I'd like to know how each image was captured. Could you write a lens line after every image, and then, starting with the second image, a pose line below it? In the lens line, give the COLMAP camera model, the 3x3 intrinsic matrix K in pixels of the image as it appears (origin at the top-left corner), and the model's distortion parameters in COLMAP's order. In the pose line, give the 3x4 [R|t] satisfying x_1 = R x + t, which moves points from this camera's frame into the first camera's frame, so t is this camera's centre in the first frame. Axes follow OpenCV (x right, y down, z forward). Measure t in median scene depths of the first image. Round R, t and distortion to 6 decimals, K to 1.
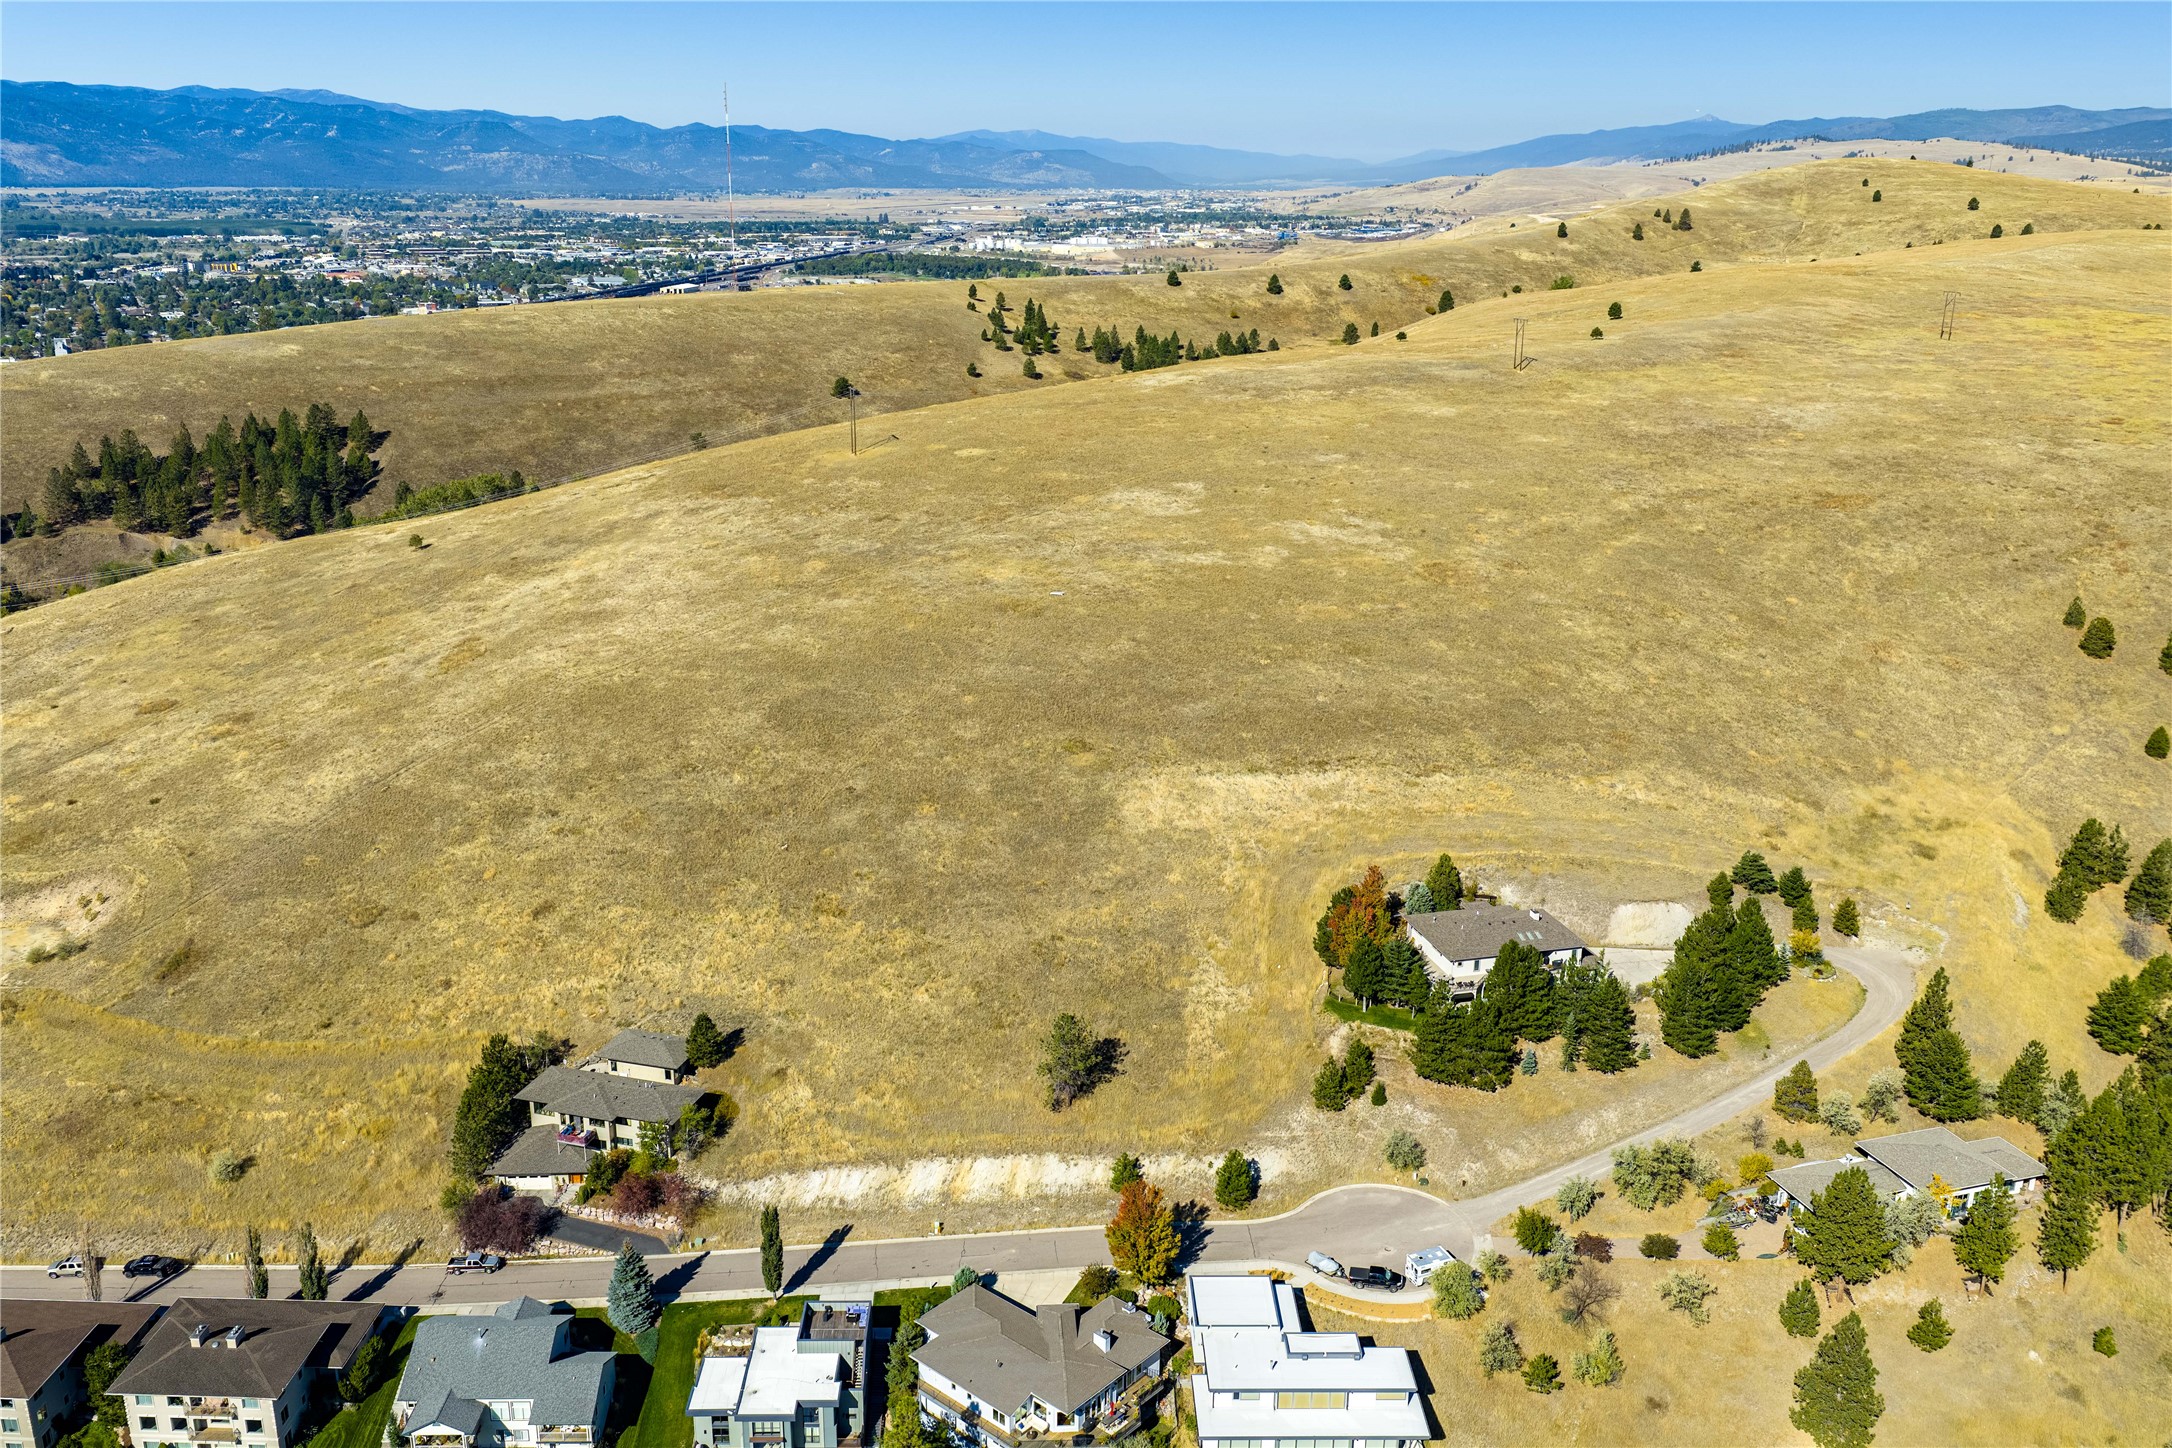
lens RADIAL K [[1785.9, 0, 1087.6], [0, 1785.9, 713.3], [0, 0, 1]] dist [0.018230, -0.026179]
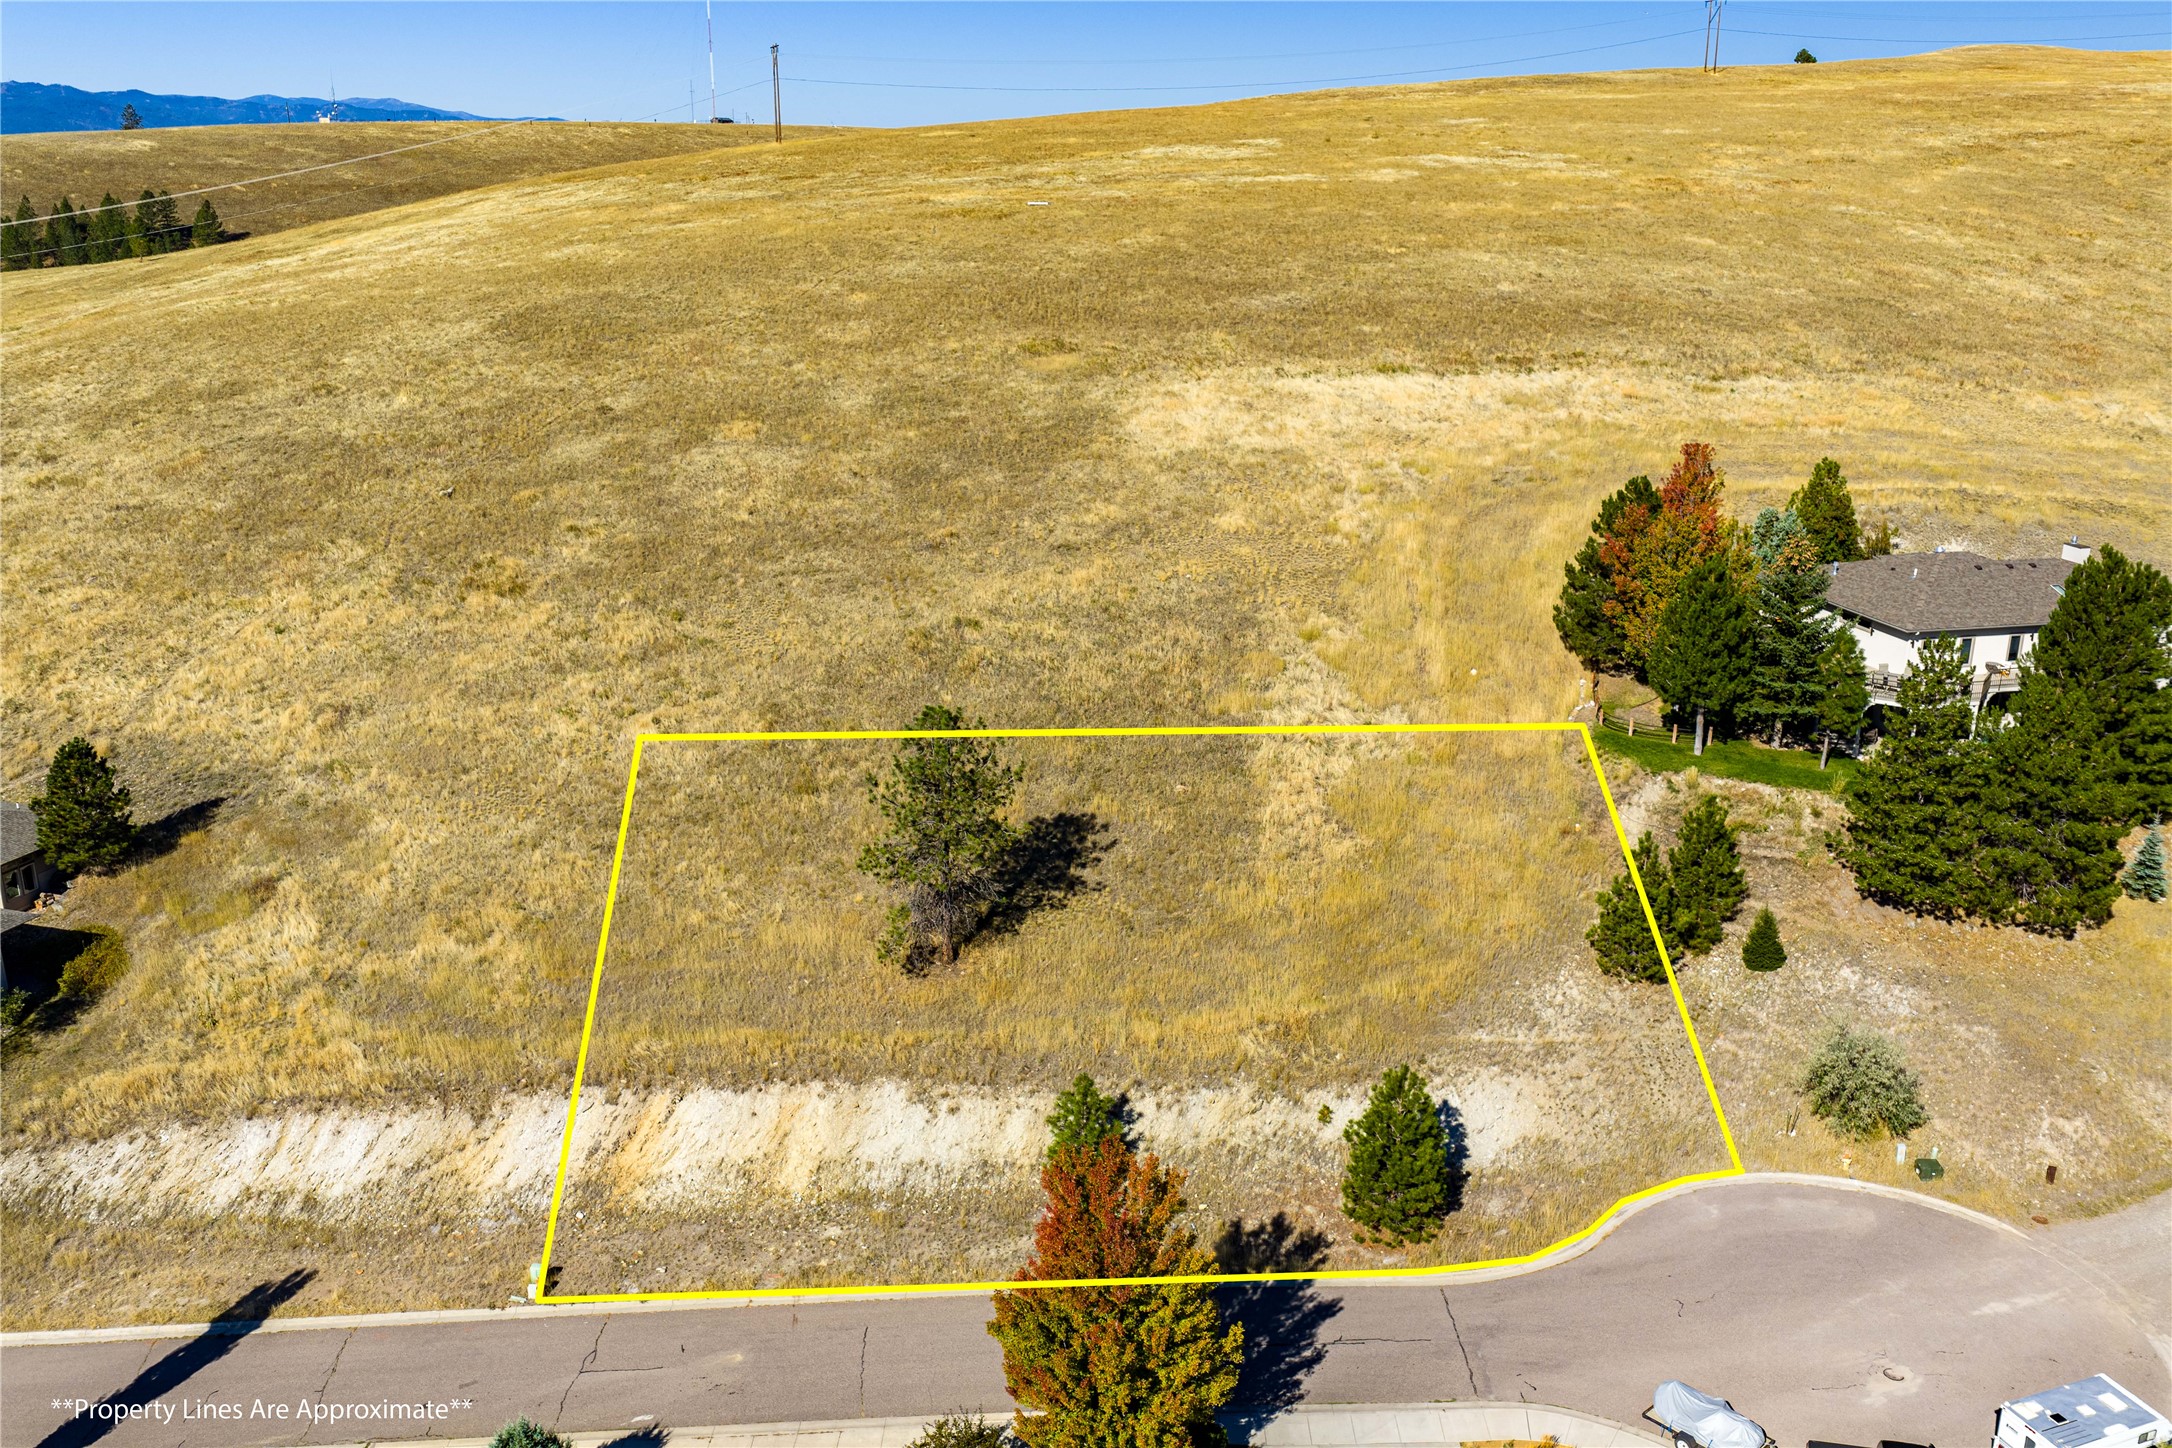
lens RADIAL K [[1785.9, 0, 1095.4], [0, 1785.9, 732.2], [0, 0, 1]] dist [0.018230, -0.026179]
pose [[0.999590, 0.006190, -0.027972, 0.027966], [-0.006019, 0.999963, 0.006184, 0.151802], [0.028009, -0.006013, 0.999590, 0.559106]]
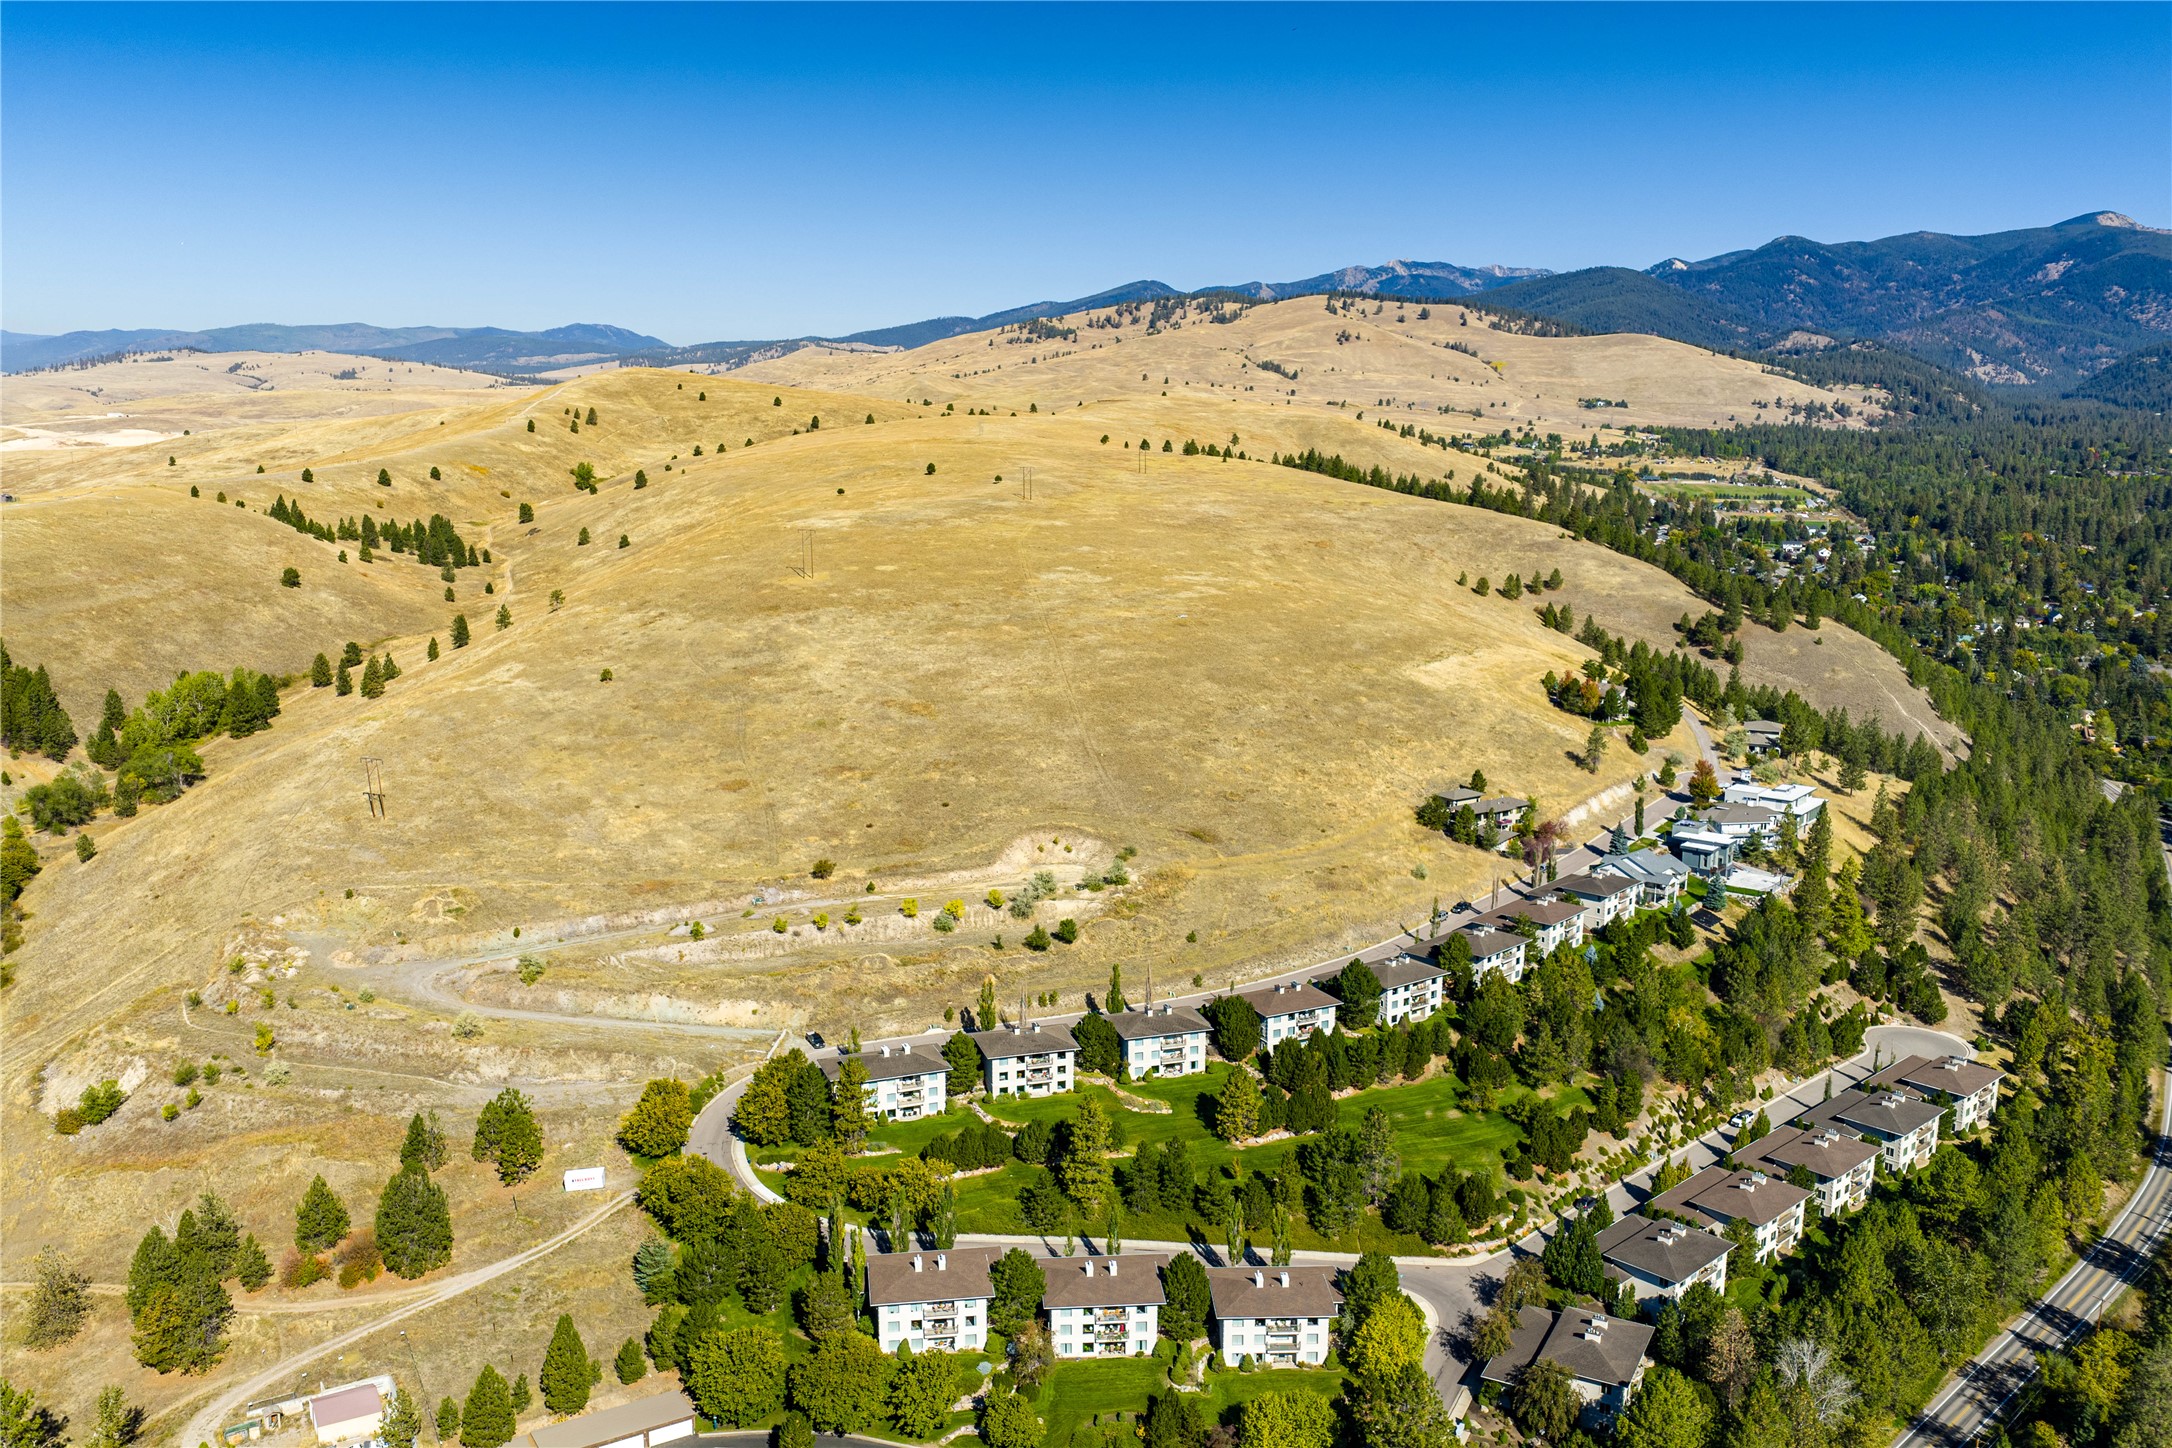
lens RADIAL K [[1785.9, 0, 1089.8], [0, 1785.9, 729.2], [0, 0, 1]] dist [0.018230, -0.026179]
pose [[0.644881, -0.149454, 0.749528, -1.882645], [0.225414, 0.974263, 0.000323, 0.022113], [-0.730286, 0.168746, 0.661972, -0.025225]]
